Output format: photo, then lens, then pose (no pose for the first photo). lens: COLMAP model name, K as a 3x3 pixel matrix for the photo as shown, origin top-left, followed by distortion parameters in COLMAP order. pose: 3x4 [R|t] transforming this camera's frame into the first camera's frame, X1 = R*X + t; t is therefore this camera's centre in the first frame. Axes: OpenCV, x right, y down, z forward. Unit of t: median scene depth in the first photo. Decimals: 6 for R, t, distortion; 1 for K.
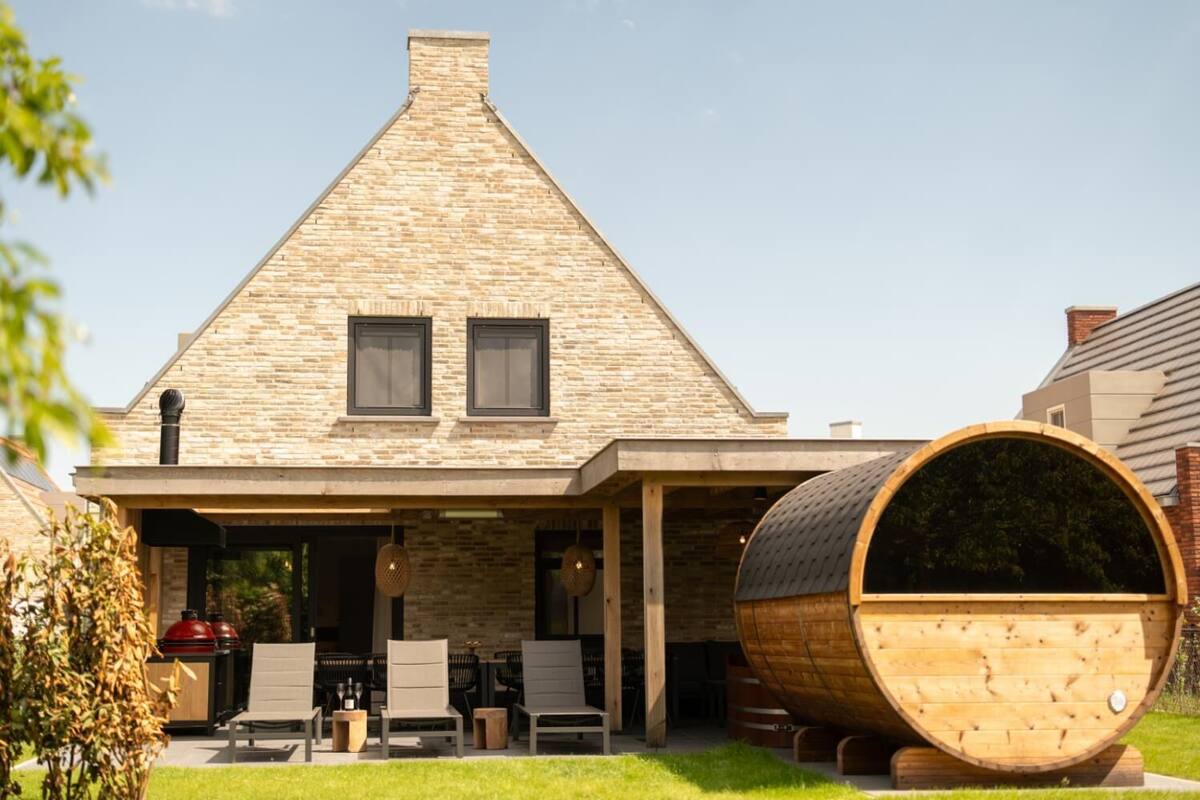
lens RADIAL K [[1570.6, 0, 600.0], [0, 1570.6, 400.0], [0, 0, 1]] dist [-0.002814, 0.021007]
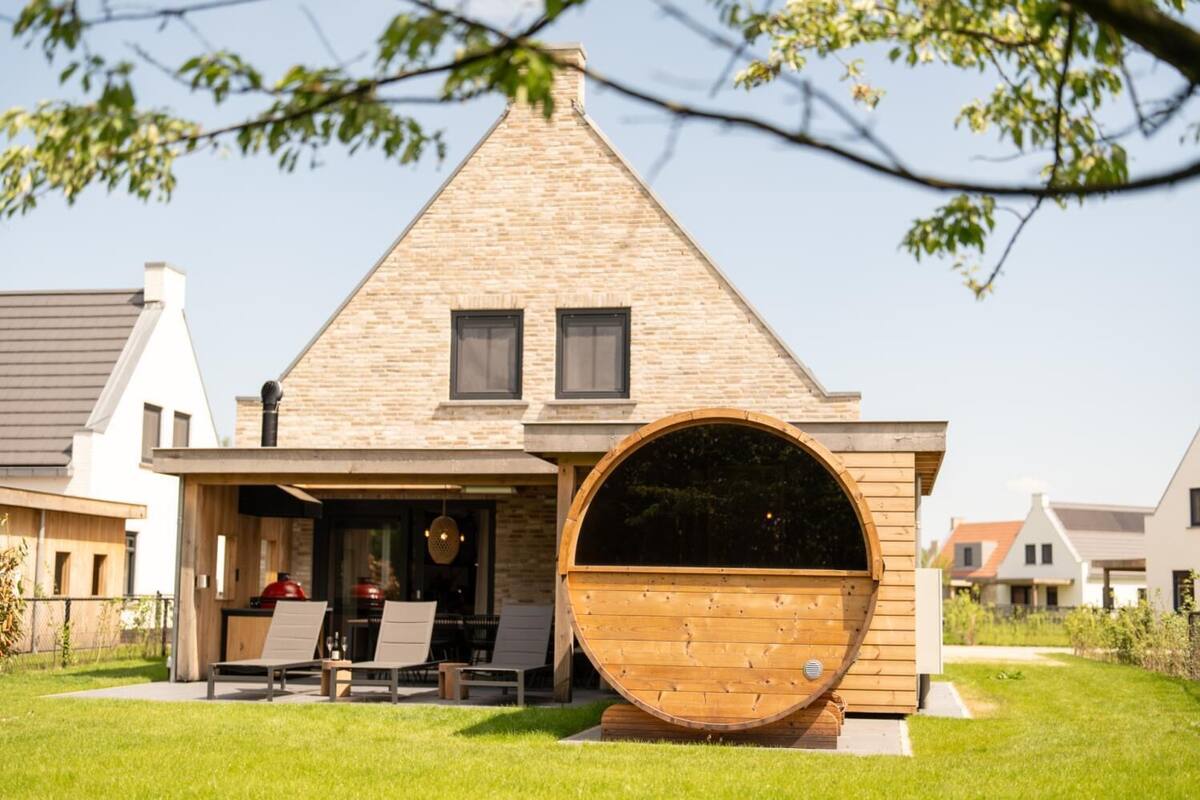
lens RADIAL K [[1570.6, 0, 600.0], [0, 1570.6, 400.0], [0, 0, 1]] dist [-0.002814, 0.021007]
pose [[0.958323, -0.012499, -0.285413, 0.254823], [0.017523, 0.999733, 0.015056, -0.005115], [0.285148, -0.019429, 0.958287, -0.031338]]
